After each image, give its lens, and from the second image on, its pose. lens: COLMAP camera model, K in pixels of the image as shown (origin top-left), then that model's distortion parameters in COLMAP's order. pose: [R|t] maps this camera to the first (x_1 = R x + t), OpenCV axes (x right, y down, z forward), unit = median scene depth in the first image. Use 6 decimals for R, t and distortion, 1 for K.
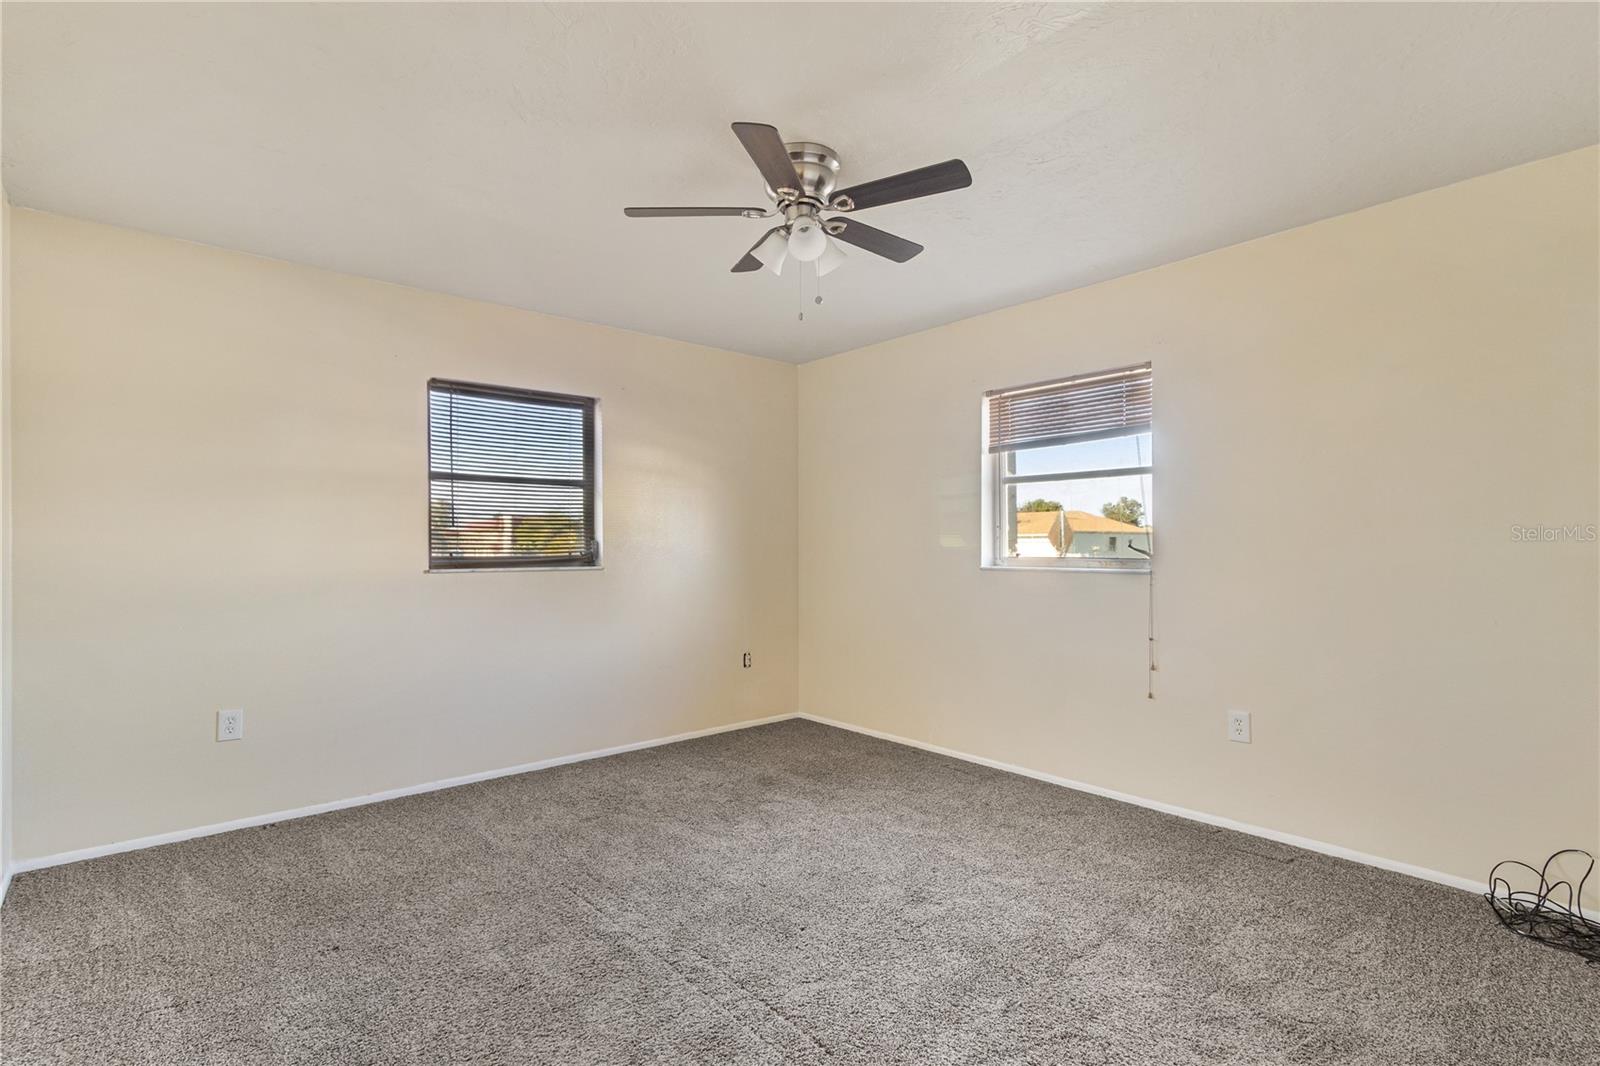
lens RADIAL K [[753.3, 0, 800.9], [0, 753.3, 530.5], [0, 0, 1]] dist [0.015941, -0.000872]
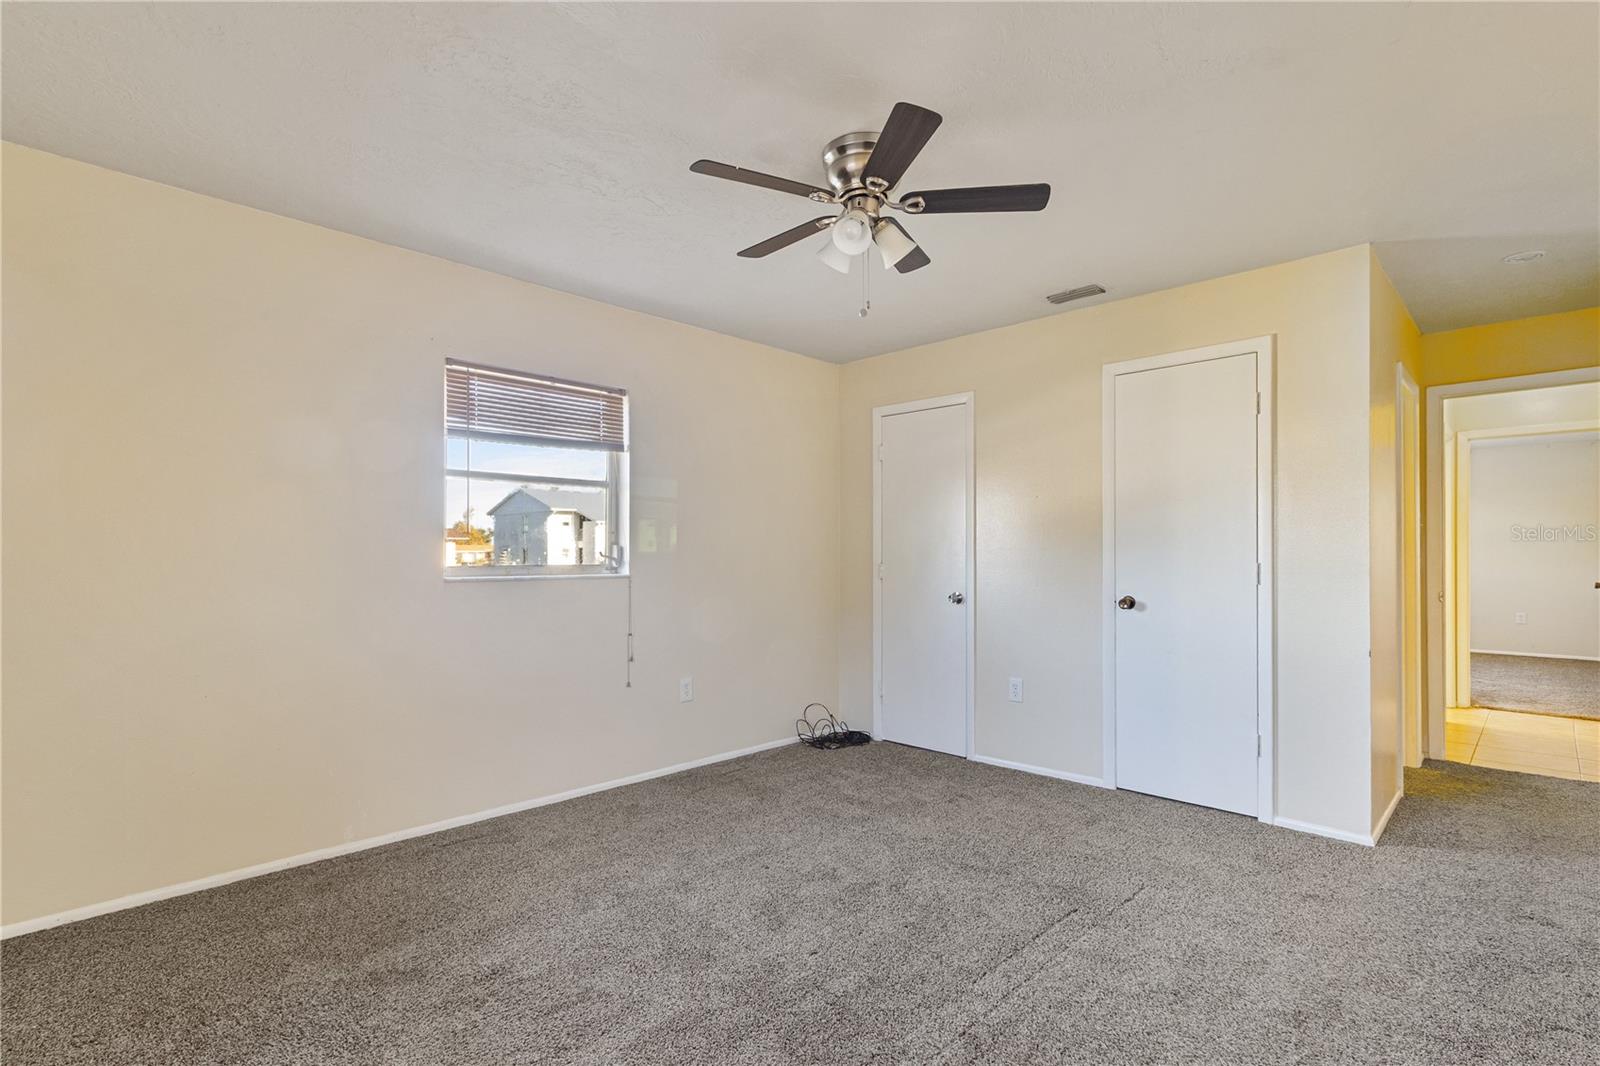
lens RADIAL K [[753.3, 0, 791.5], [0, 753.3, 544.3], [0, 0, 1]] dist [0.015941, -0.000872]
pose [[-0.052896, 0.015370, 0.998482, -0.685675], [-0.020922, 0.999645, -0.016496, 0.021381], [-0.998381, -0.021763, -0.052556, 0.822508]]
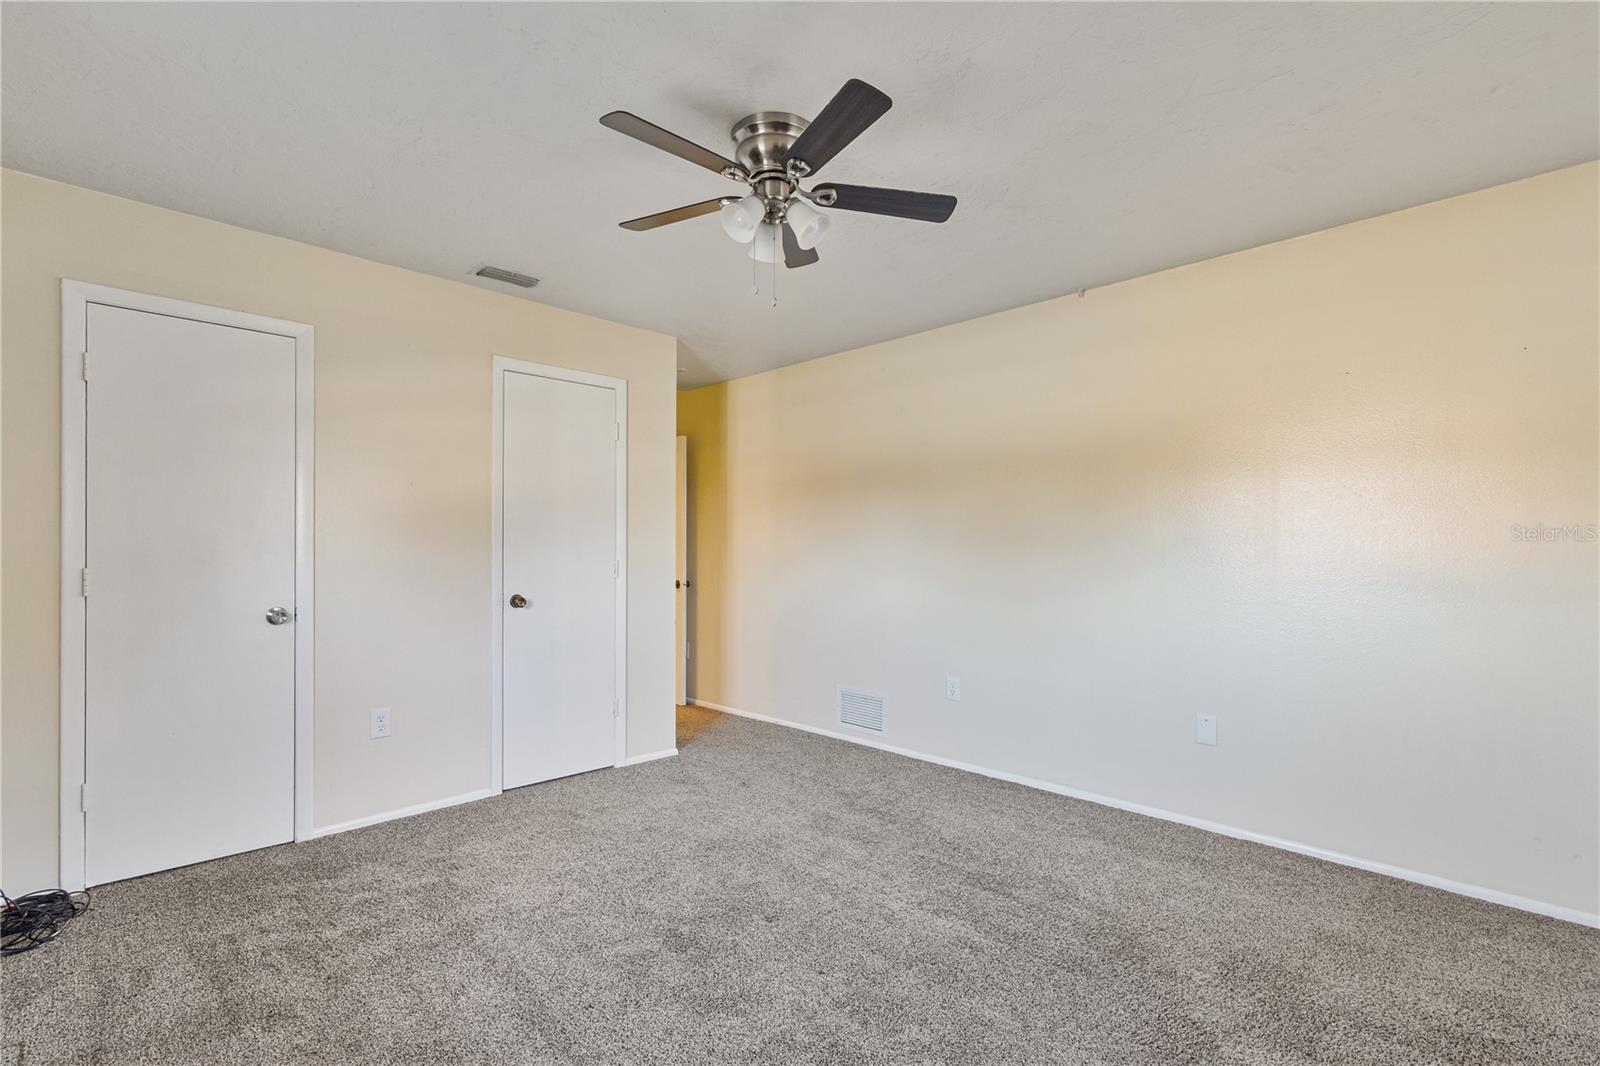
lens RADIAL K [[753.3, 0, 797.7], [0, 753.3, 544.4], [0, 0, 1]] dist [0.015941, -0.000872]
pose [[-0.999620, 0.000236, -0.027564, 0.001301], [0.001130, 0.999473, -0.032430, 0.031791], [0.027542, -0.032448, -0.999094, 1.383249]]
